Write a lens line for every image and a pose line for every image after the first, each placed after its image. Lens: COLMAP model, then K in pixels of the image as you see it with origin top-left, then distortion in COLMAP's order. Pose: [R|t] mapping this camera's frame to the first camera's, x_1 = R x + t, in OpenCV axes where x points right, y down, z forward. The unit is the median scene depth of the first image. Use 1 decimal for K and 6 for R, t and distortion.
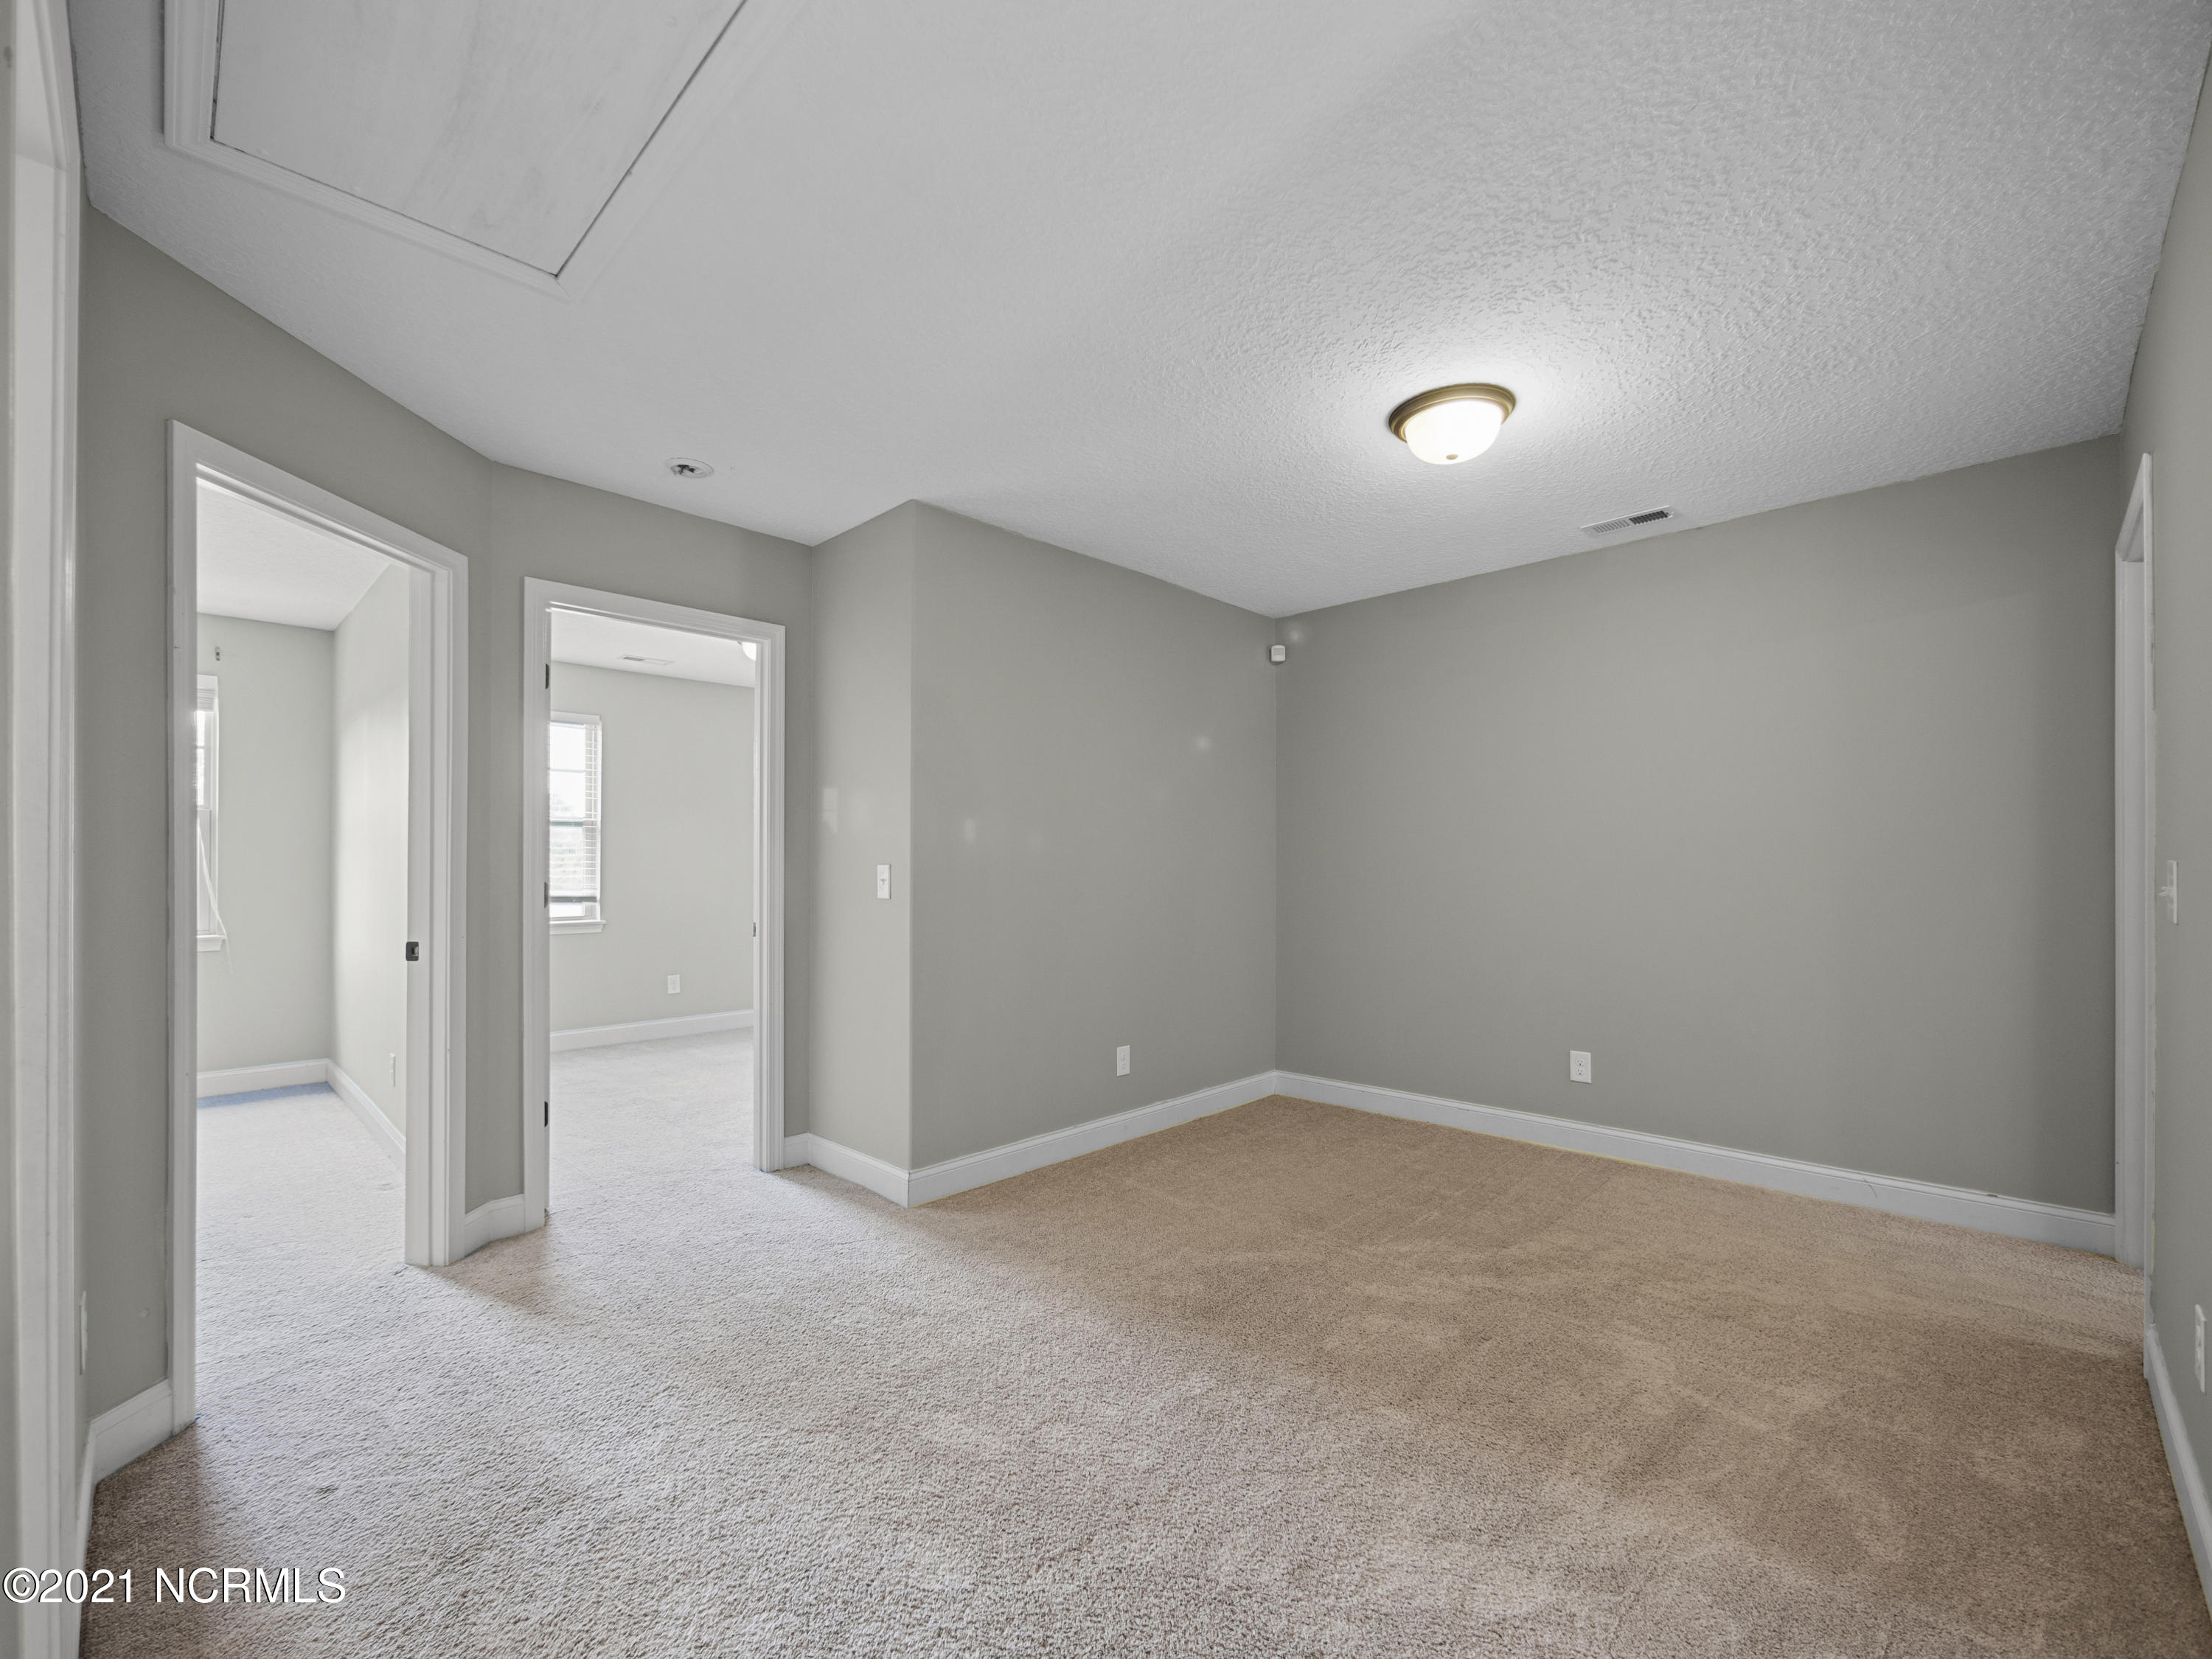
lens RADIAL K [[943.8, 0, 1108.3], [0, 943.8, 861.4], [0, 0, 1]] dist [-0.002153, -0.000588]
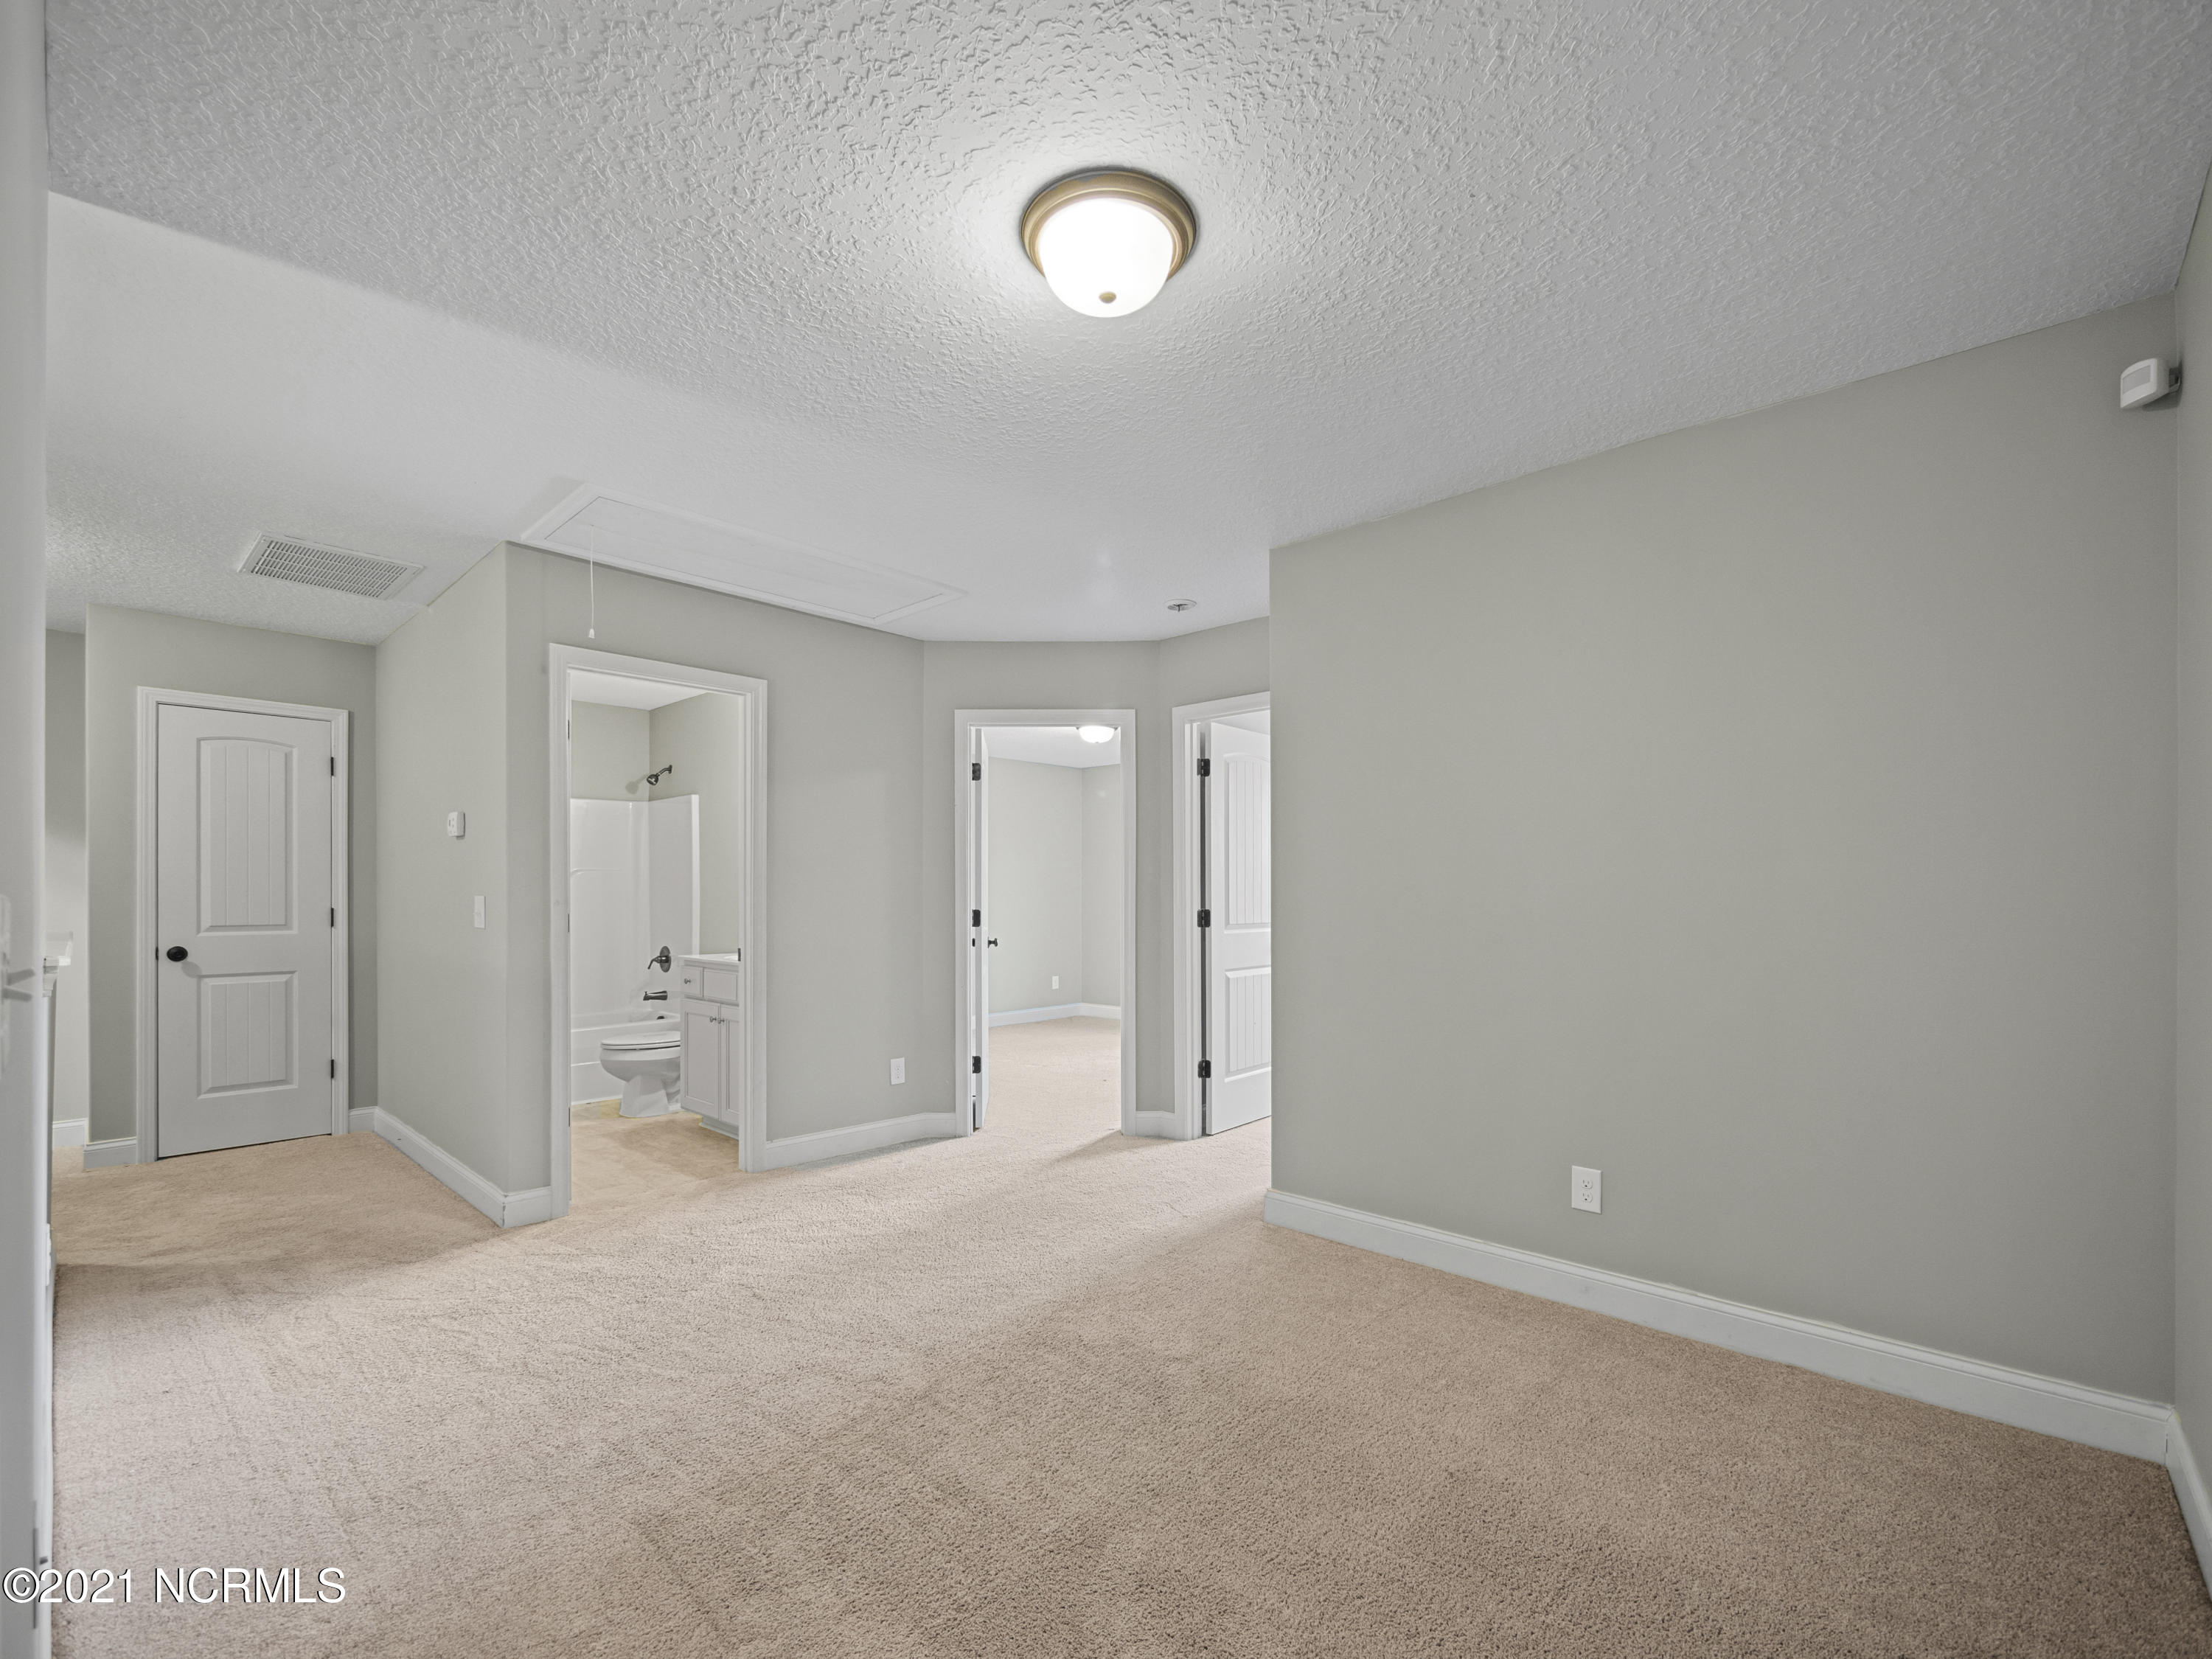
lens RADIAL K [[951.2, 0, 1098.4], [0, 951.2, 900.3], [0, 0, 1]] dist [-0.001566, -0.000122]
pose [[0.015270, 0.004147, -0.999875, 1.415633], [0.003694, 0.999984, 0.004204, 0.001158], [0.999877, -0.003758, 0.015254, 1.326154]]
